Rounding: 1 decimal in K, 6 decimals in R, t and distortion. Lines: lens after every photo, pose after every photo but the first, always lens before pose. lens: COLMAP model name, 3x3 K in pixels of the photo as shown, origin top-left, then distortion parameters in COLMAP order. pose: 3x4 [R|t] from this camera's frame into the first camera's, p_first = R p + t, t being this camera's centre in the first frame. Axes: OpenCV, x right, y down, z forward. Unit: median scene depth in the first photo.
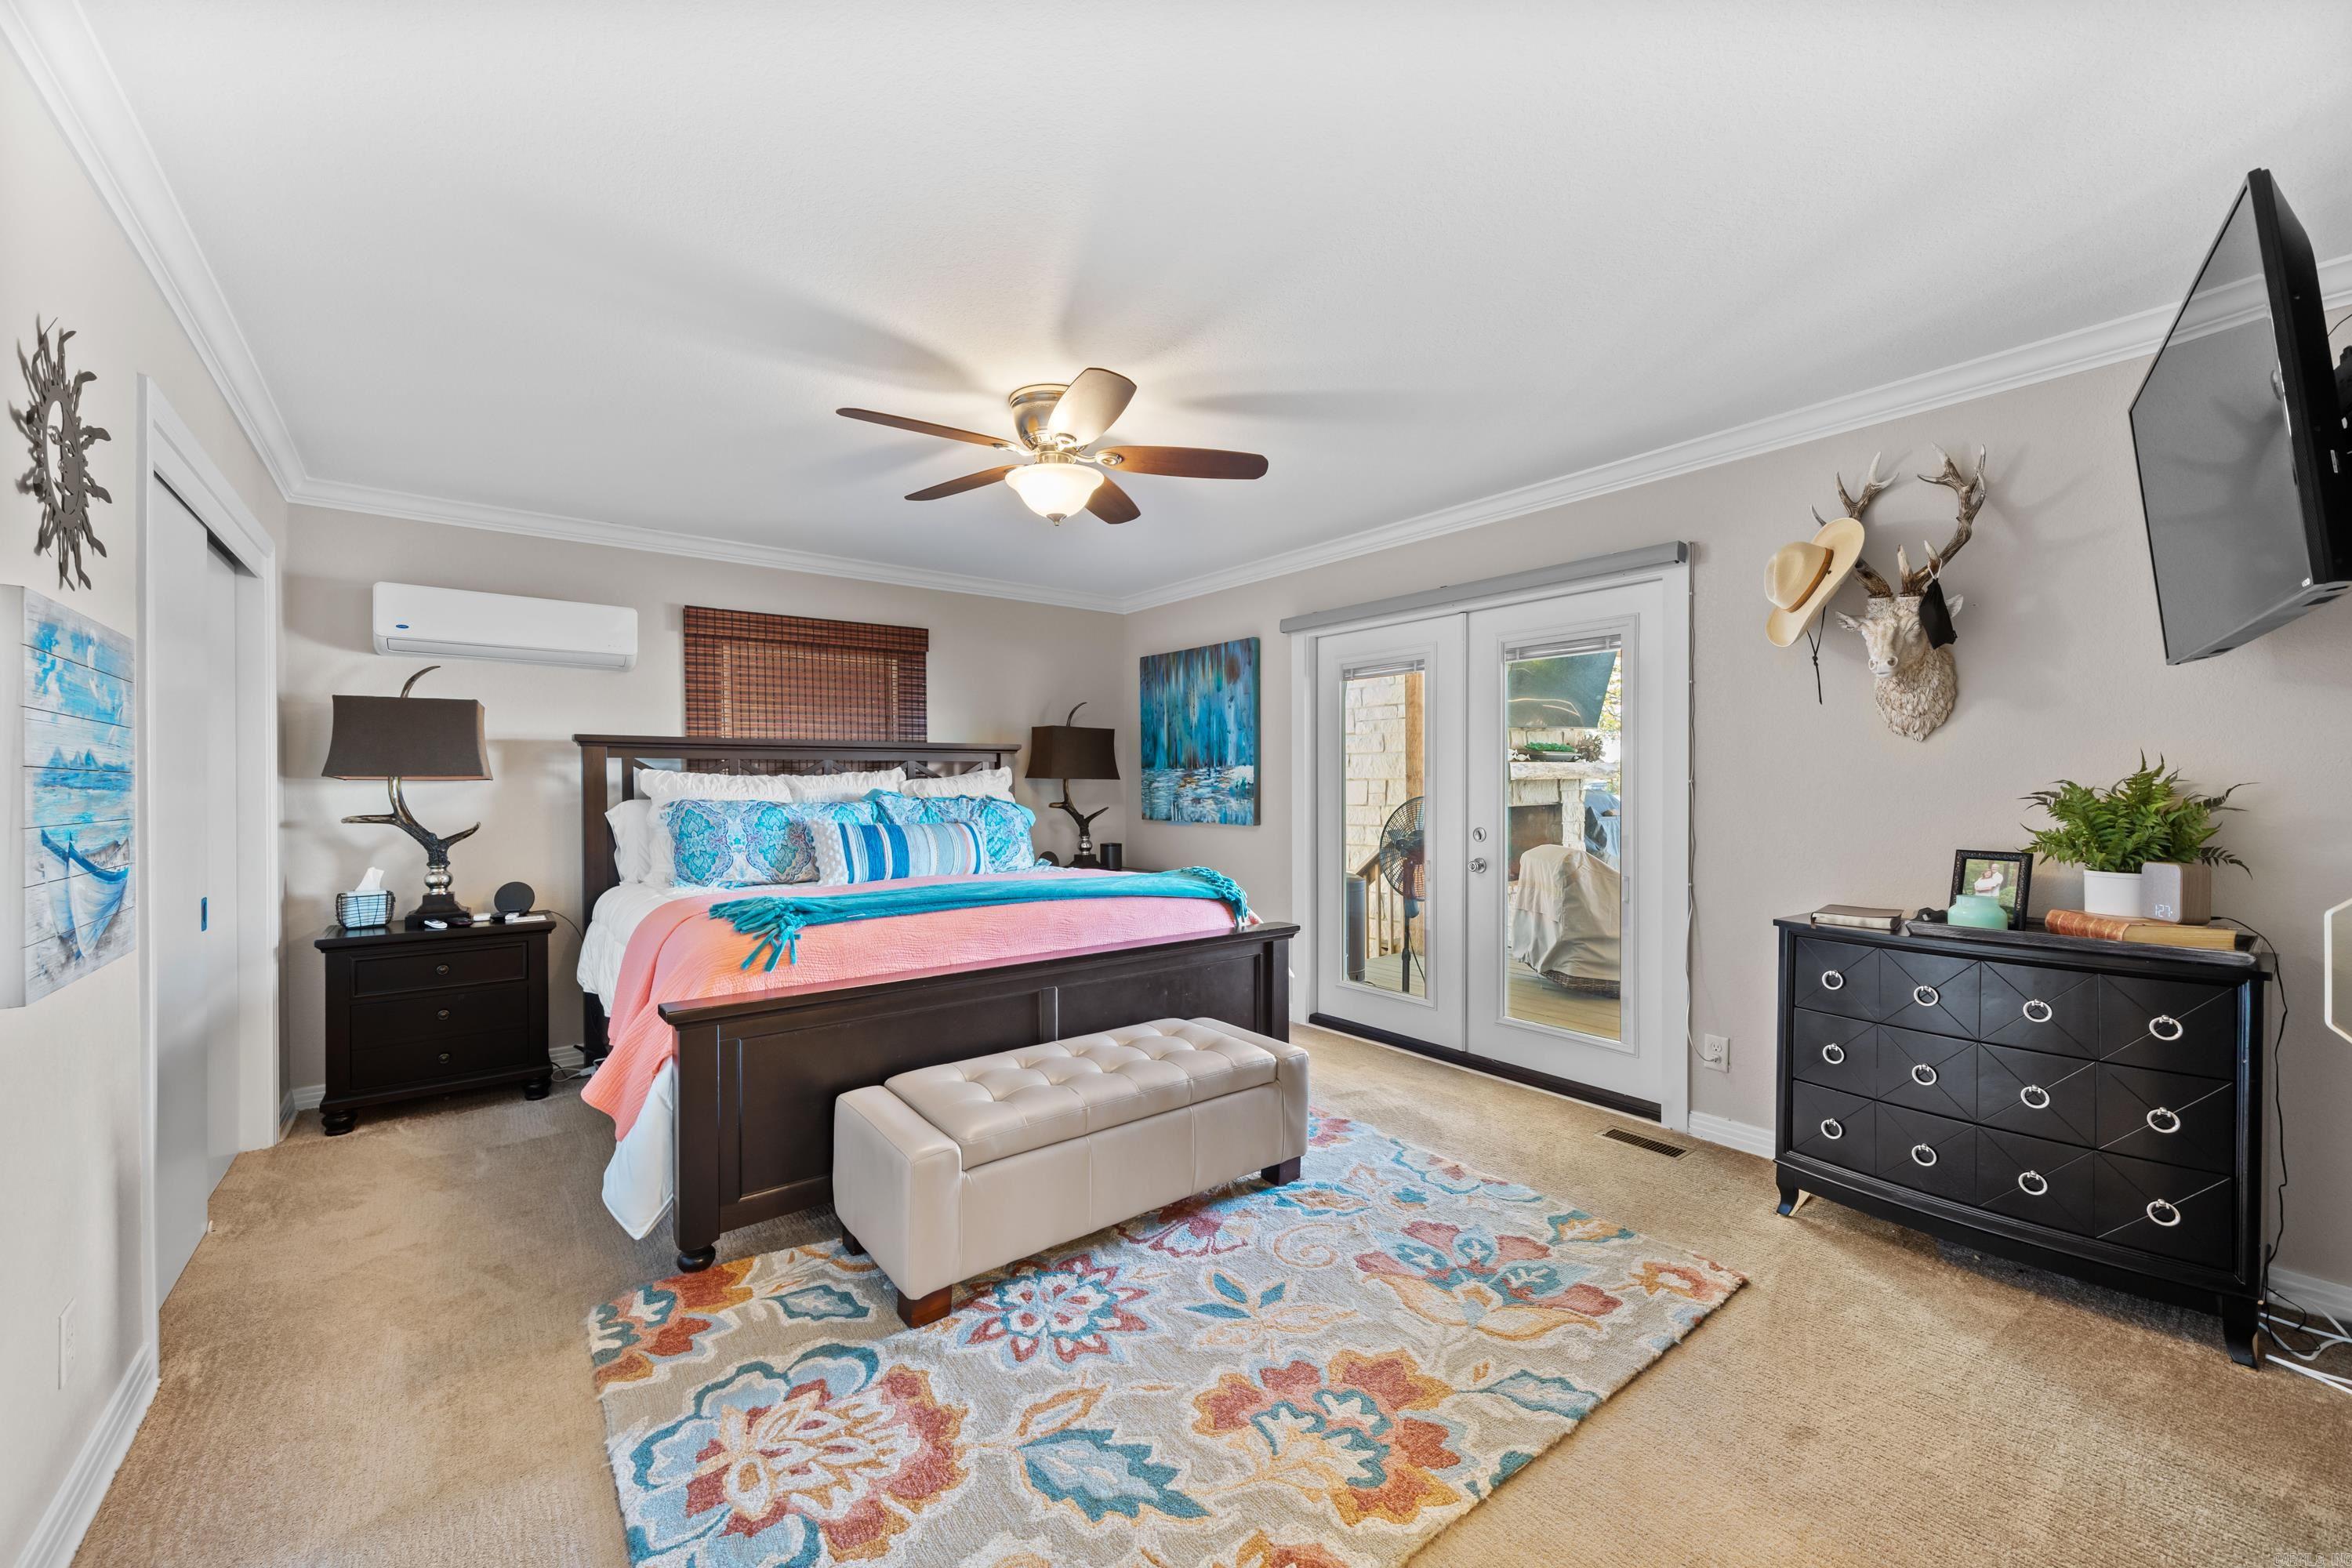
lens RADIAL K [[887.4, 0, 1176.0], [0, 887.4, 784.0], [0, 0, 1]] dist [-0.000709, -0.000163]
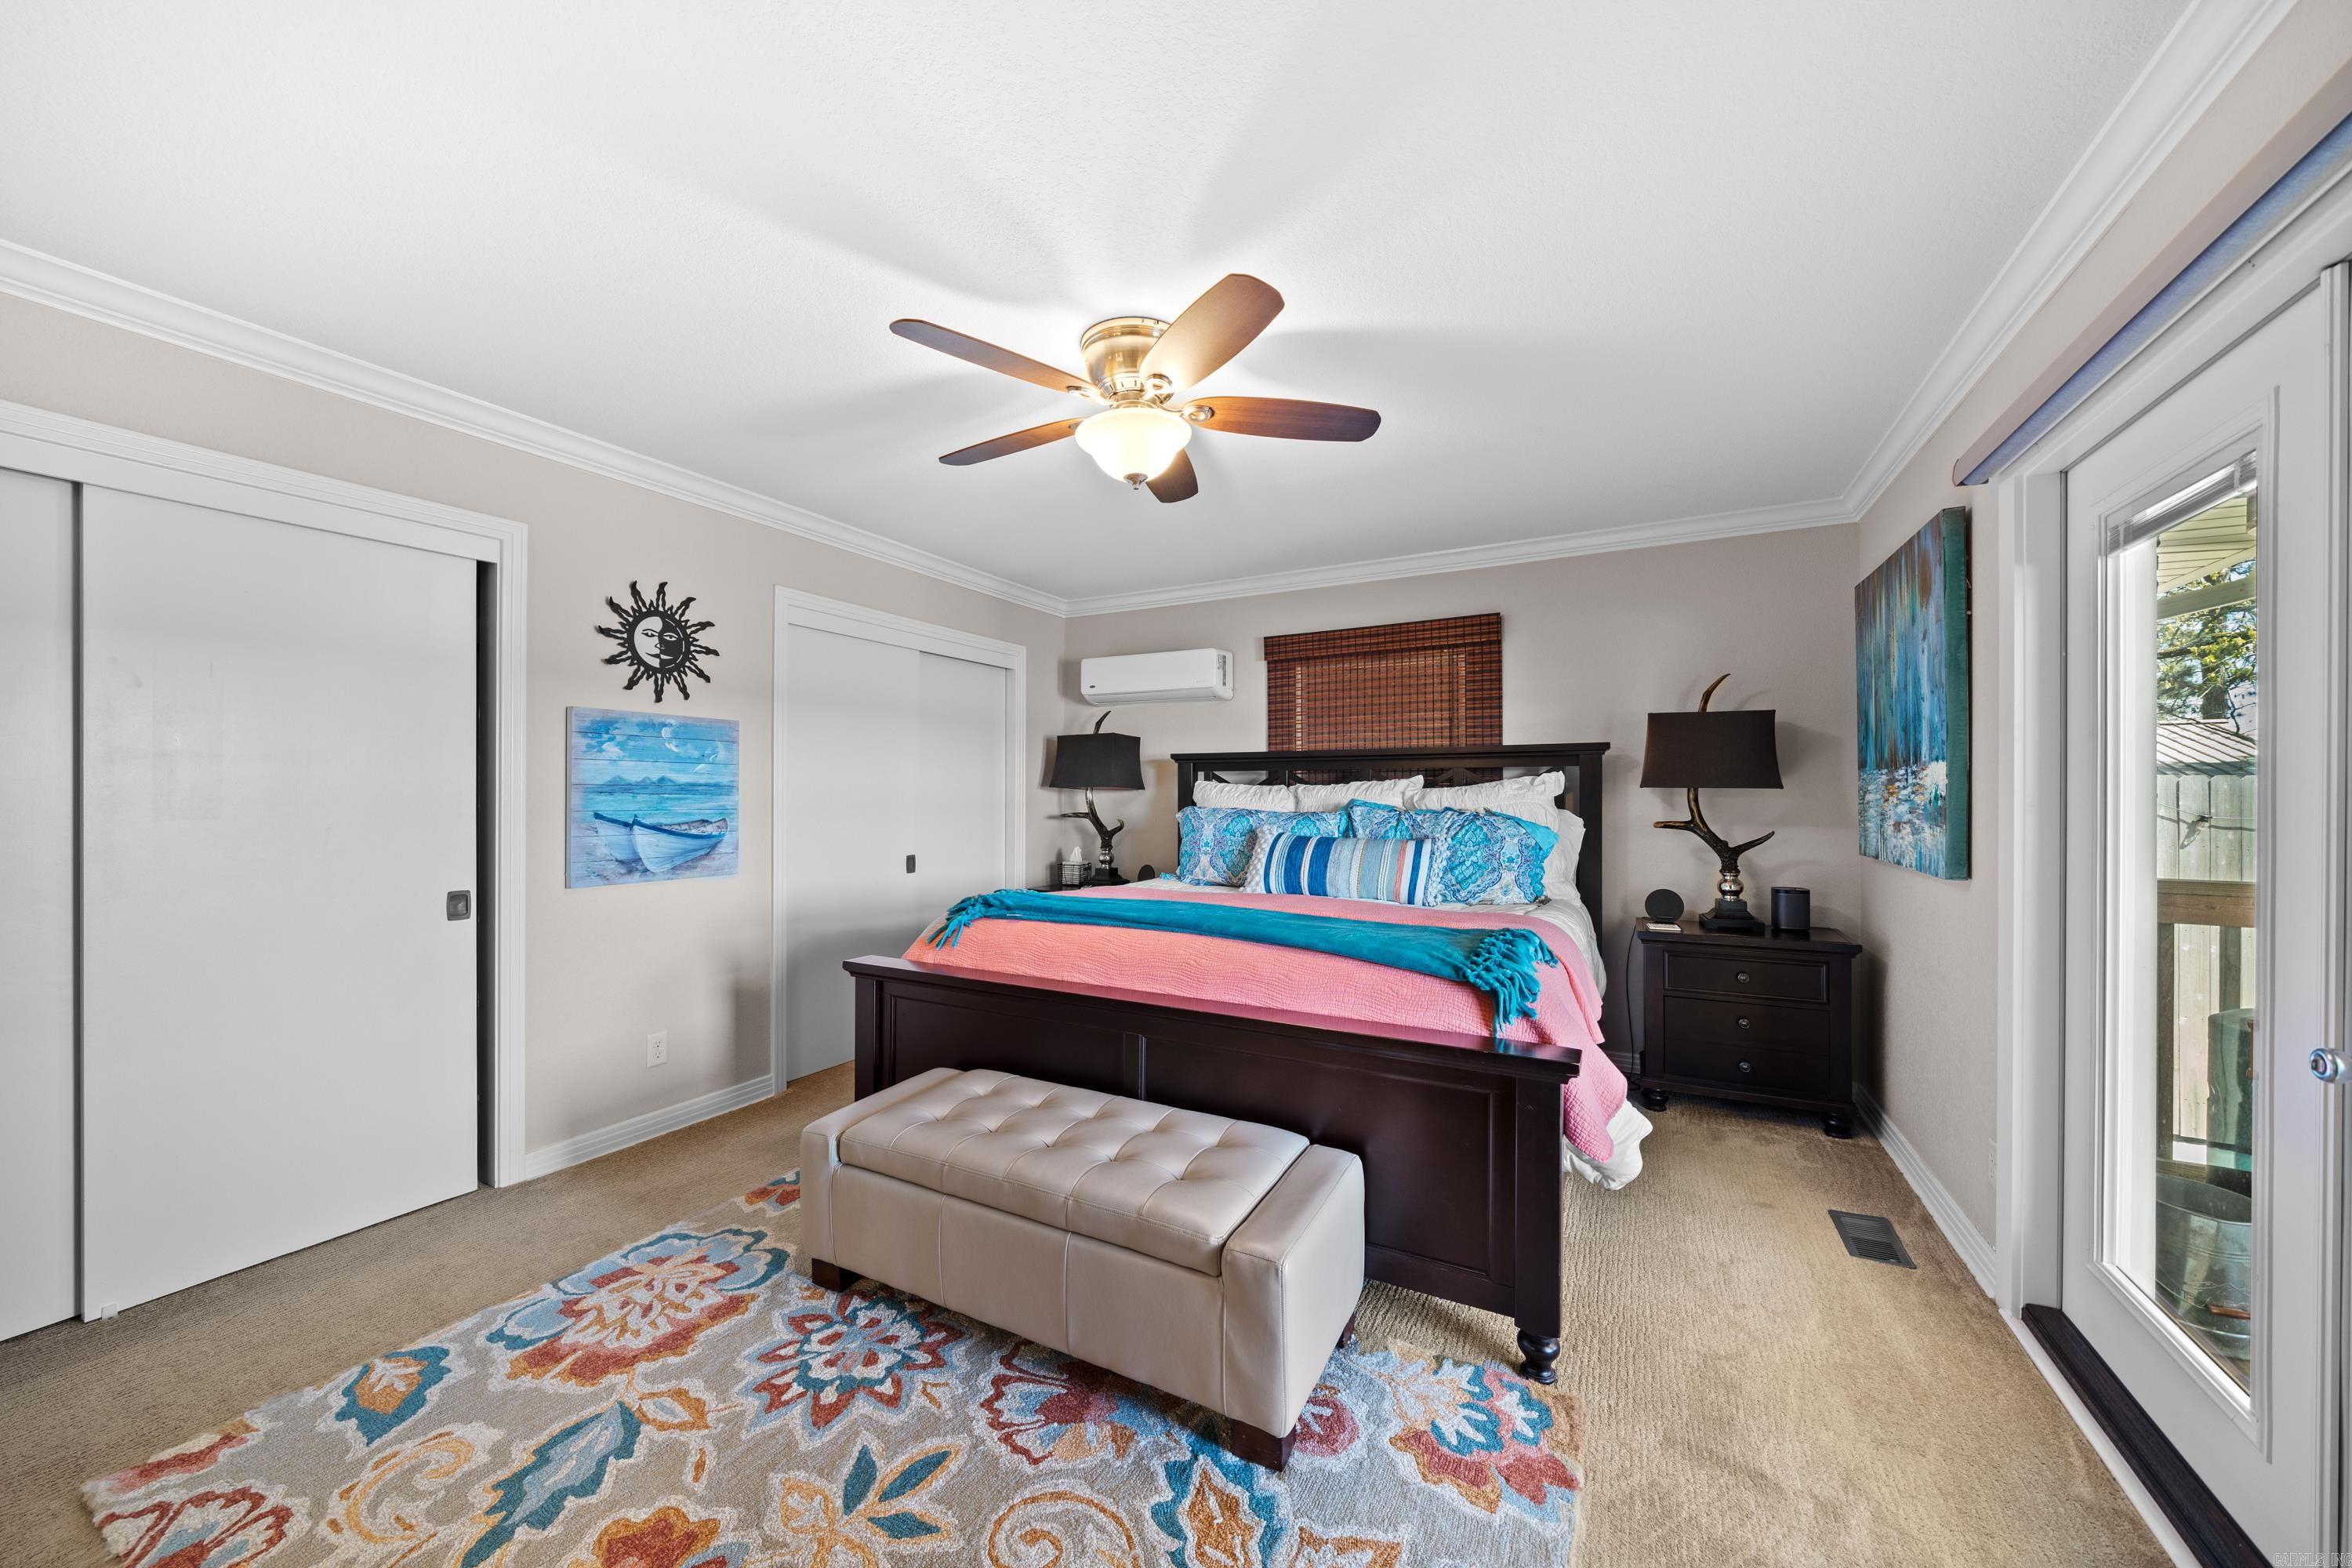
lens RADIAL K [[846.3, 0, 1176.0], [0, 846.3, 784.0], [0, 0, 1]] dist [-0.002898, -0.000130]
pose [[0.404387, -0.006000, -0.914568, 0.718883], [-0.005026, 0.999949, -0.008783, -0.002719], [0.914574, 0.008148, 0.404336, 0.821898]]
